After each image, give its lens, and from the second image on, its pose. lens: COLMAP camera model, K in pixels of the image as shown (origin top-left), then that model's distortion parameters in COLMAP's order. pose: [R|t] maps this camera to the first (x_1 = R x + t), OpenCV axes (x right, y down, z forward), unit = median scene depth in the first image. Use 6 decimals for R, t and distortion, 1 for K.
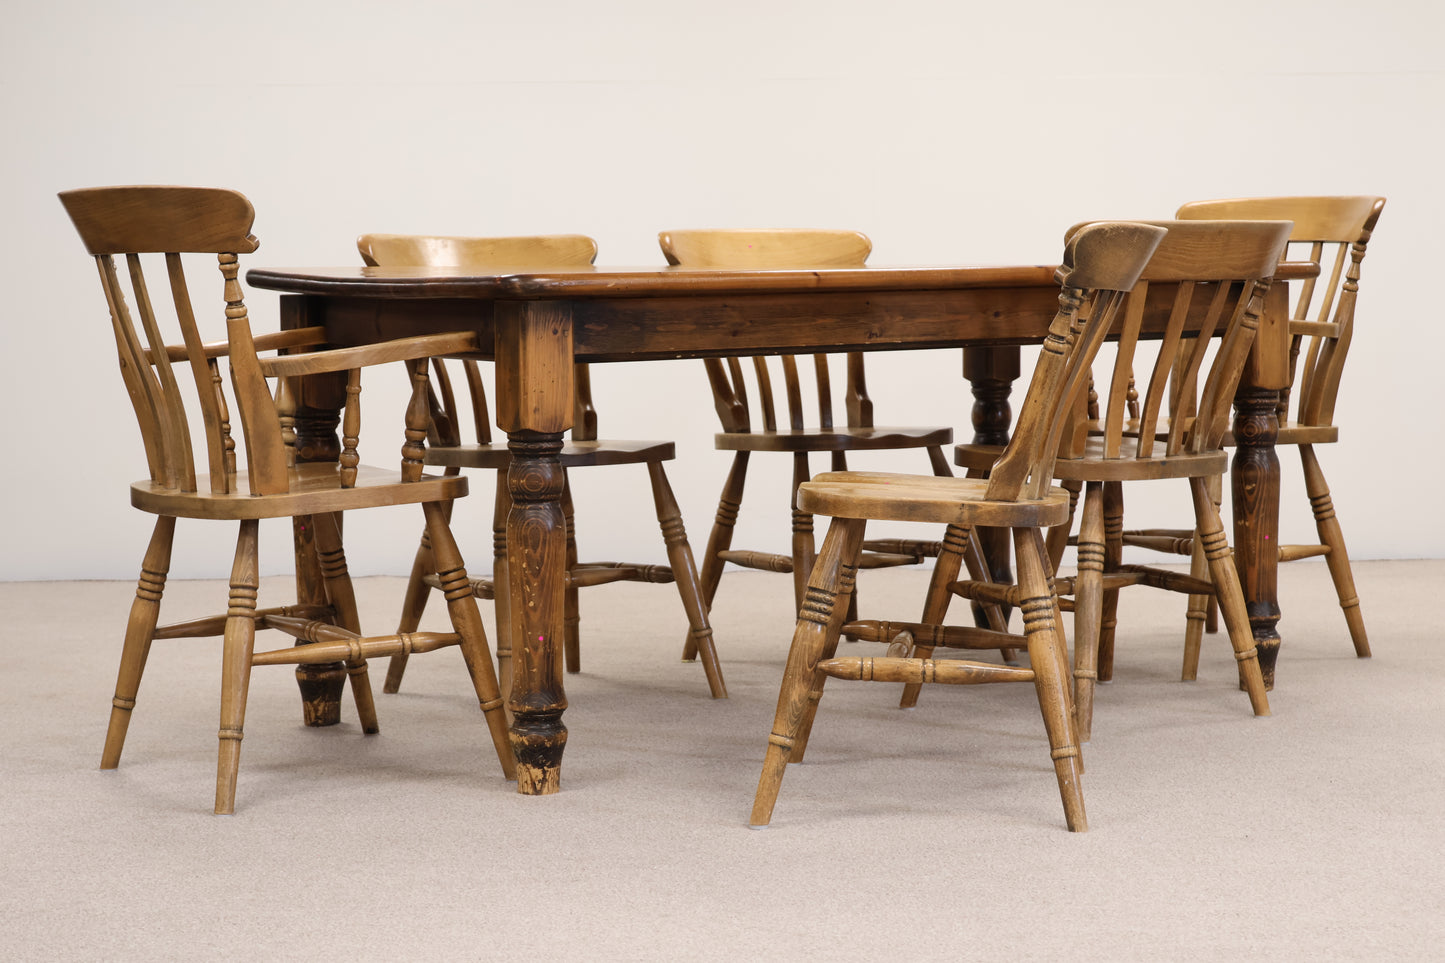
lens RADIAL K [[2655.5, 0, 722.5], [0, 2655.5, 481.5], [0, 0, 1]] dist [0.007260, 0.067401]
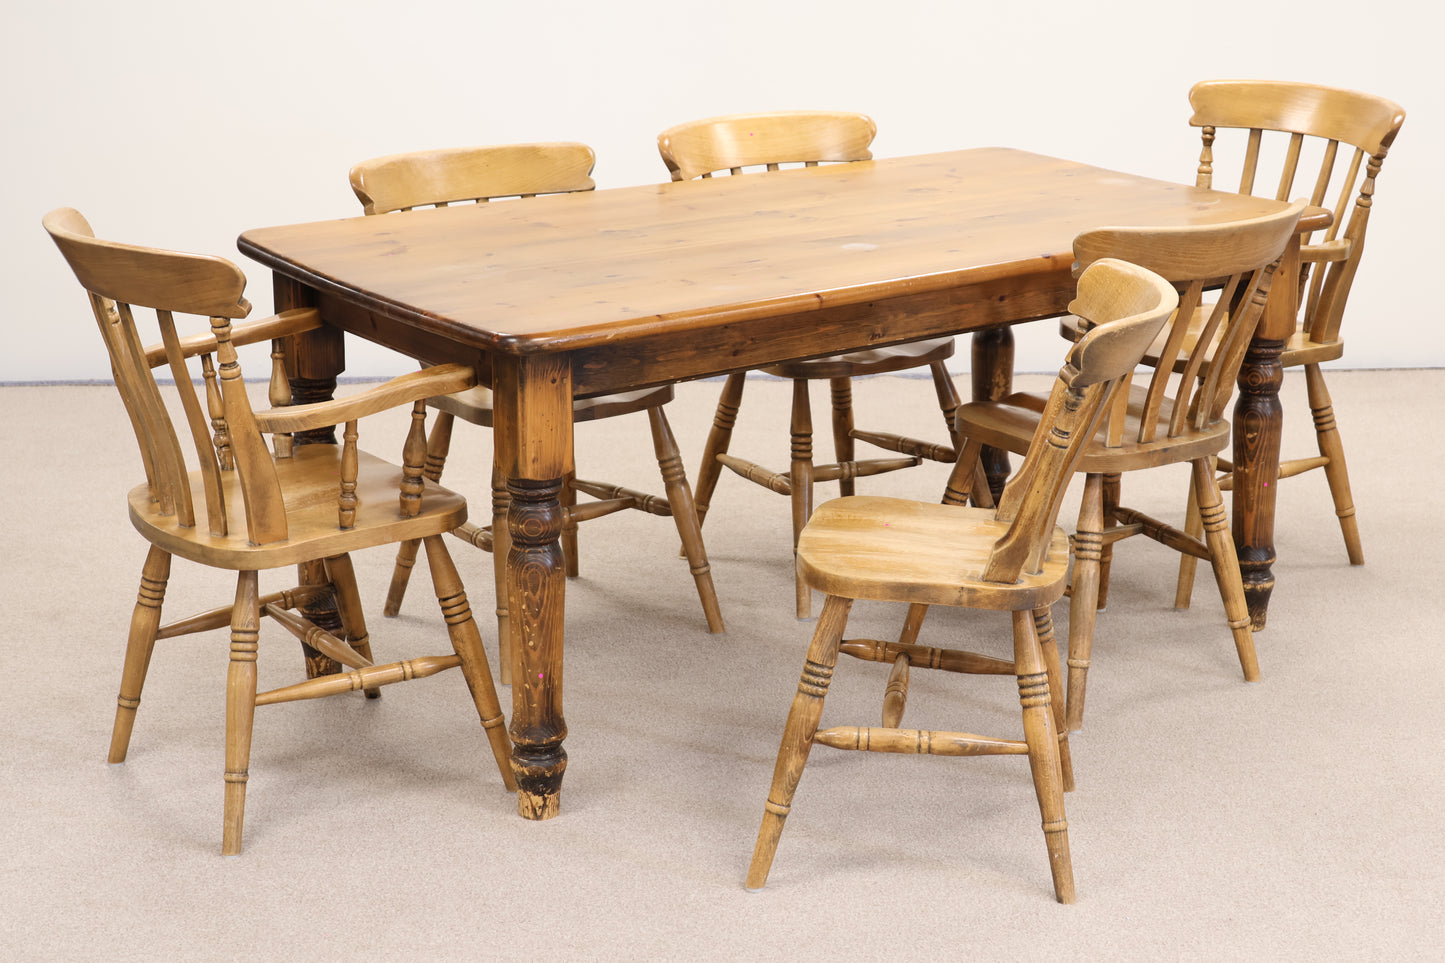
lens RADIAL K [[2655.5, 0, 722.5], [0, 2655.5, 481.5], [0, 0, 1]] dist [0.007260, 0.067401]
pose [[0.999967, 0.007720, 0.002610, -0.002481], [-0.008084, 0.980203, 0.197830, -0.210497], [-0.001031, -0.197845, 0.980233, 0.024888]]
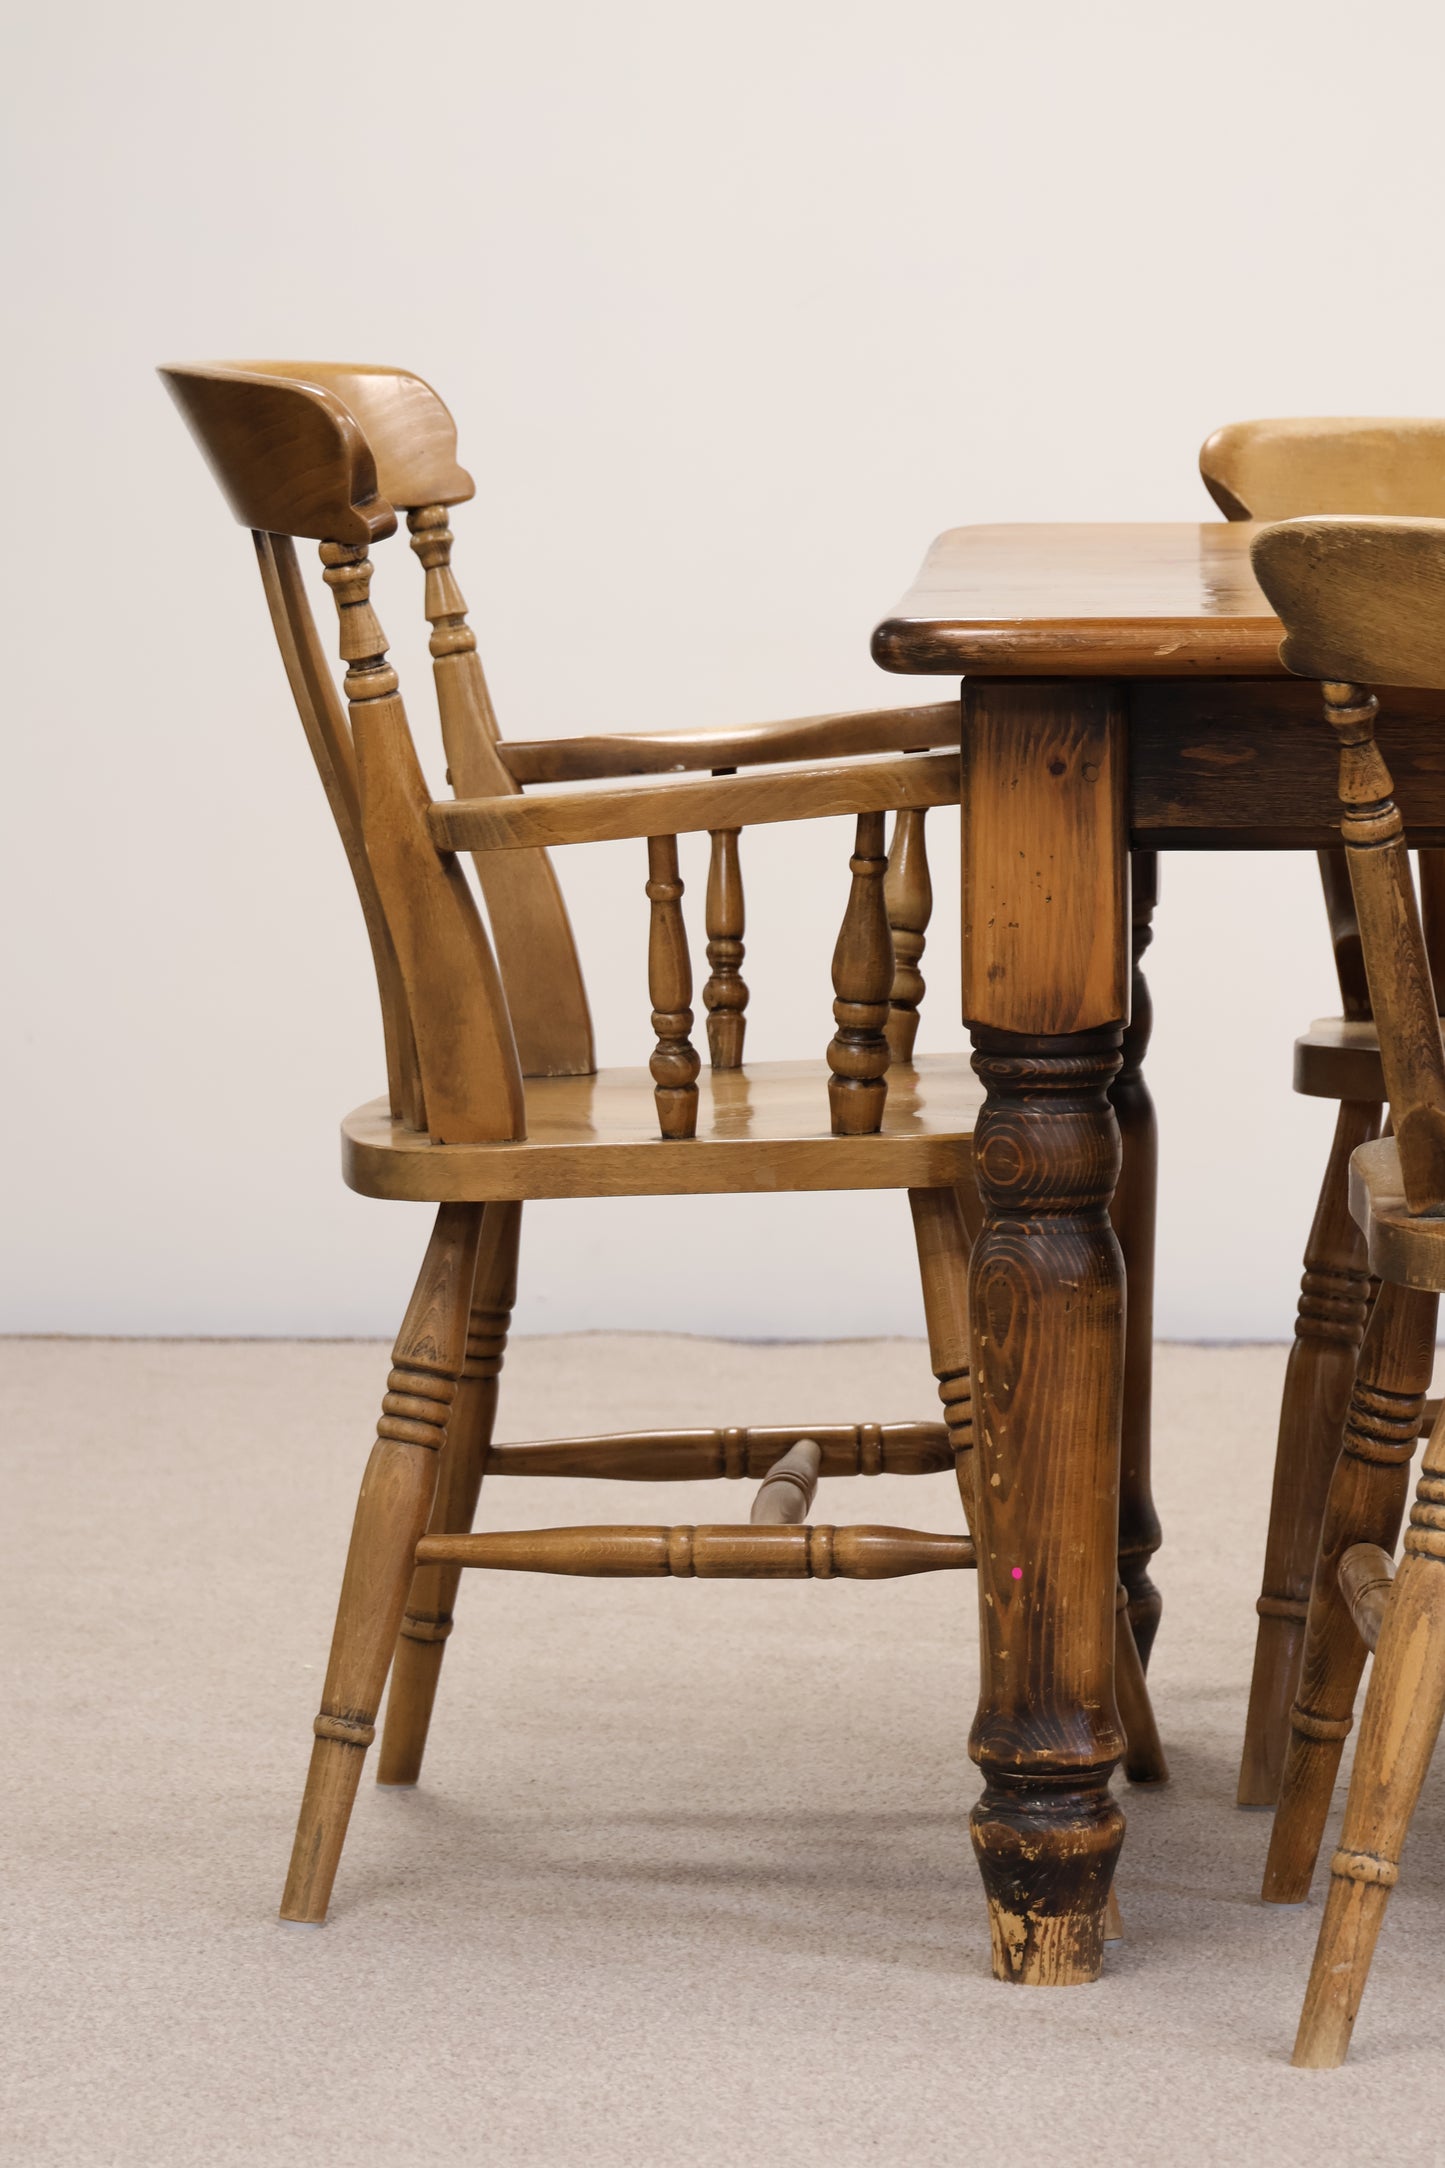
lens RADIAL K [[9309.5, 0, 722.5], [0, 9309.5, 1084.0], [0, 0, 1]] dist [-0.099598, -3.904154]
pose [[0.767780, 0.079651, -0.635744, 0.725073], [-0.053020, 0.996738, 0.060847, -0.087362], [0.638516, -0.013010, 0.769498, -0.043794]]
